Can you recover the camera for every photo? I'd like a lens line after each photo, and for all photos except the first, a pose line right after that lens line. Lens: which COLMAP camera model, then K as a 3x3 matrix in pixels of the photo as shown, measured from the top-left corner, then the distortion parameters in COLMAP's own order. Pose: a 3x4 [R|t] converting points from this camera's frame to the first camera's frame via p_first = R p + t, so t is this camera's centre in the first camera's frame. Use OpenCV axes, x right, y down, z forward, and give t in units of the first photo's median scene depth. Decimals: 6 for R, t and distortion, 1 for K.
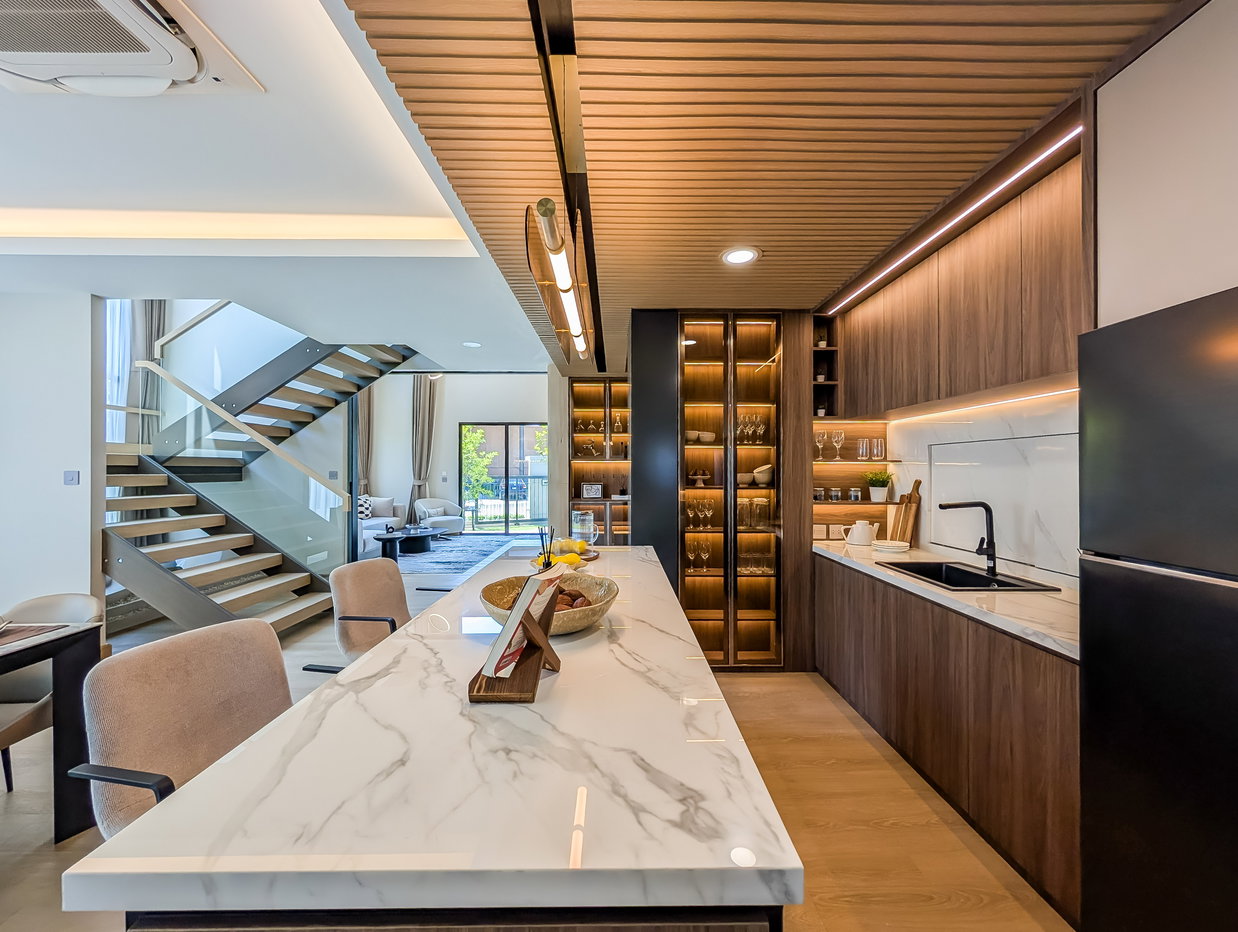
lens RADIAL K [[462.1, 0, 622.5], [0, 462.1, 470.1], [0, 0, 1]] dist [0.010282, -0.009032]
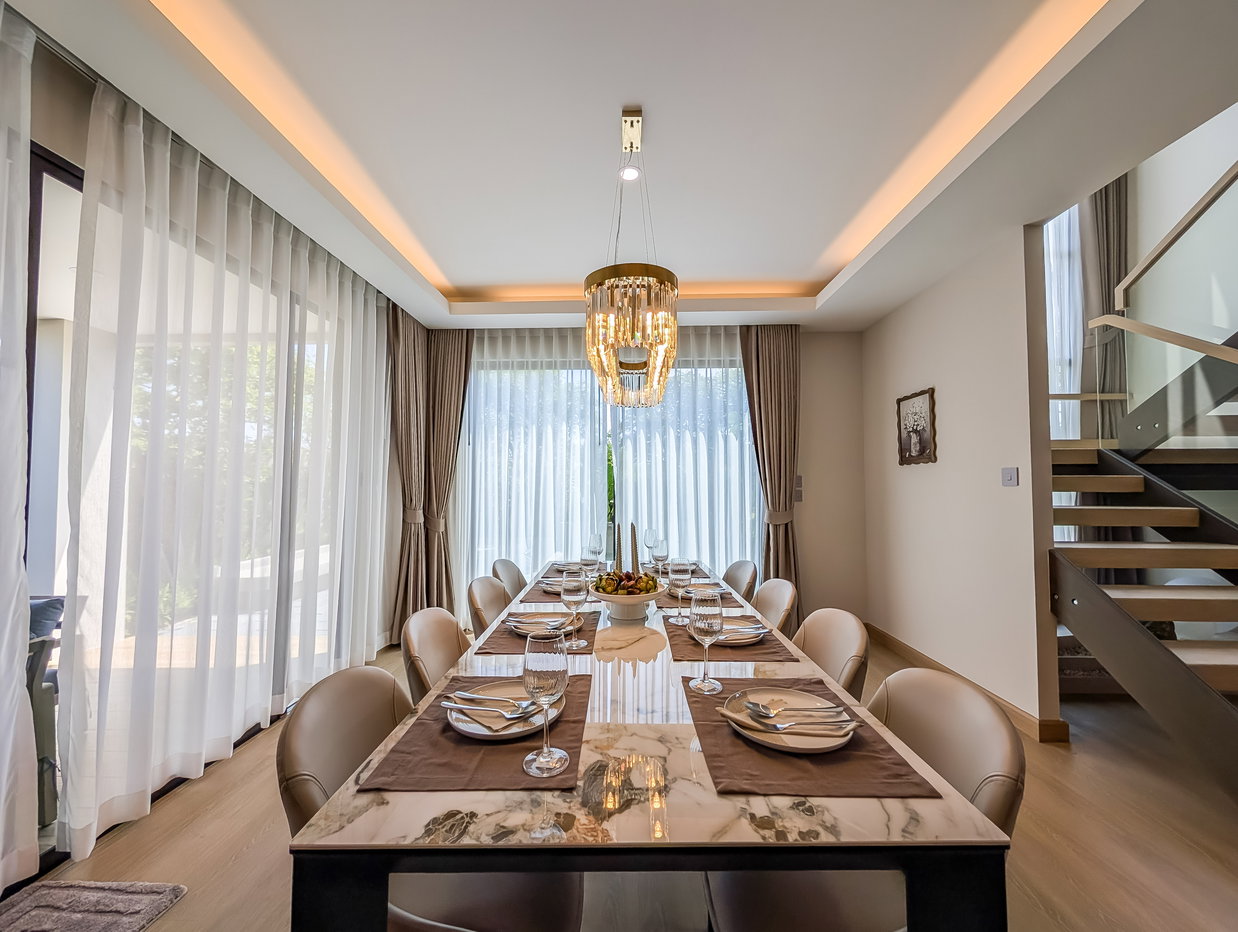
lens RADIAL K [[462.1, 0, 622.5], [0, 462.1, 470.1], [0, 0, 1]] dist [0.010282, -0.009032]
pose [[-0.036878, -0.032059, -0.998805, -0.309319], [0.000564, 0.999484, -0.032101, 0.022261], [0.999320, -0.001748, -0.036841, 0.293303]]
